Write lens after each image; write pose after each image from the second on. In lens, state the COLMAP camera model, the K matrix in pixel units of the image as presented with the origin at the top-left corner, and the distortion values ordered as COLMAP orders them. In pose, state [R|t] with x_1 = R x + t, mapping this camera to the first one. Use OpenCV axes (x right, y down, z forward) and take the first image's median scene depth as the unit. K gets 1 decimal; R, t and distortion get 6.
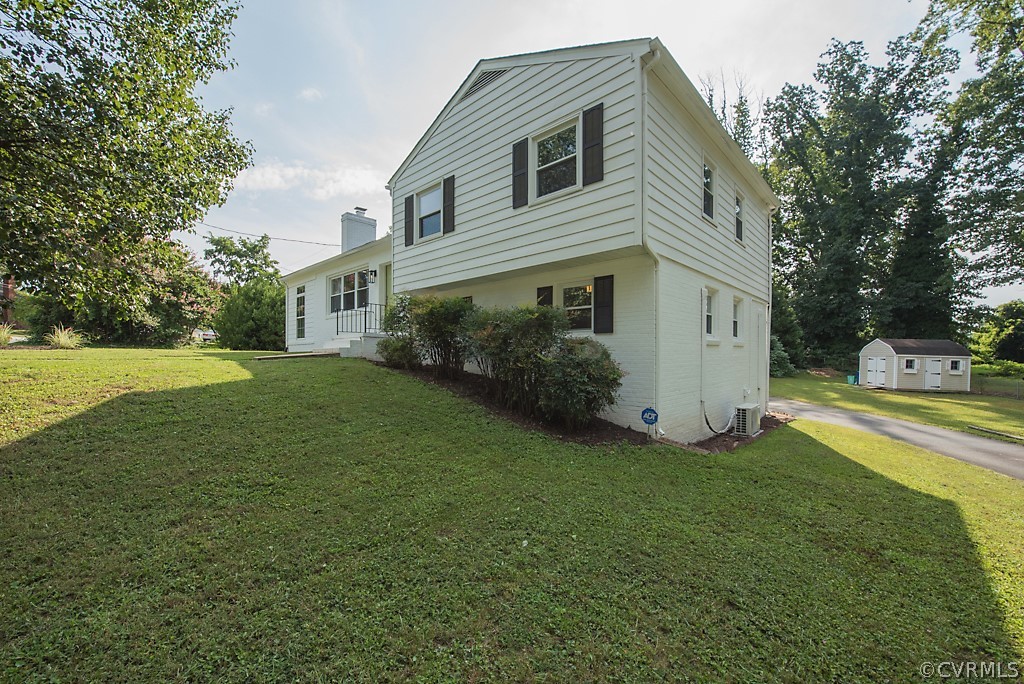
lens RADIAL K [[407.7, 0, 503.8], [0, 407.7, 351.4], [0, 0, 1]] dist [-0.016364, -0.001138]
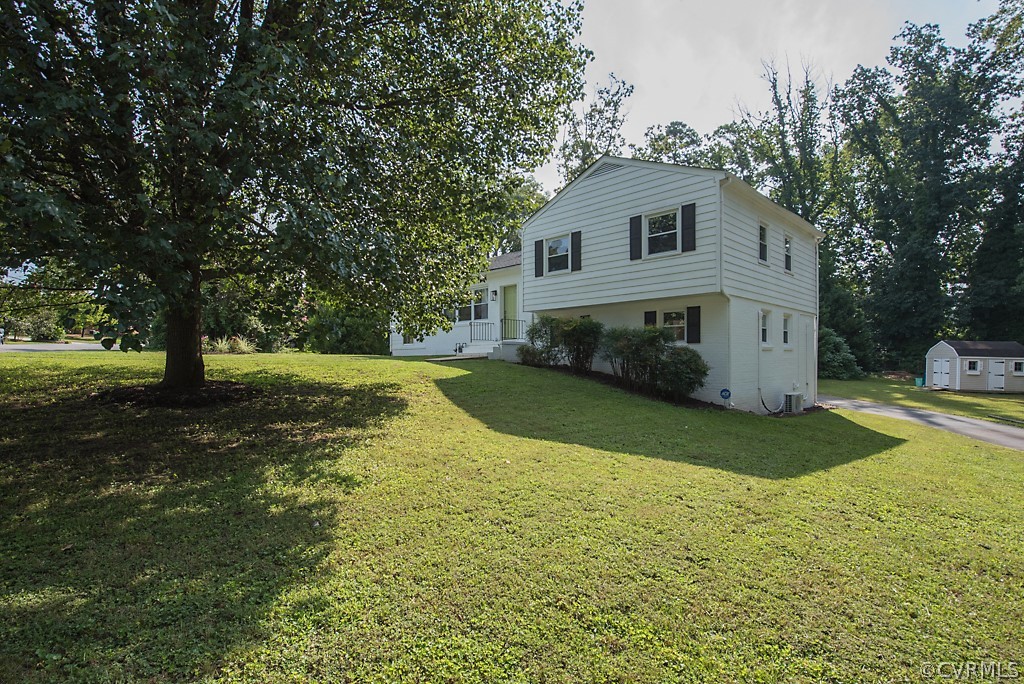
lens RADIAL K [[493.3, 0, 507.8], [0, 493.3, 349.4], [0, 0, 1]] dist [-0.003967, -0.001035]
pose [[0.999433, -0.003305, -0.033516, -0.121306], [0.002988, 0.999950, -0.009526, -0.001347], [0.033546, 0.009421, 0.999393, -0.274110]]
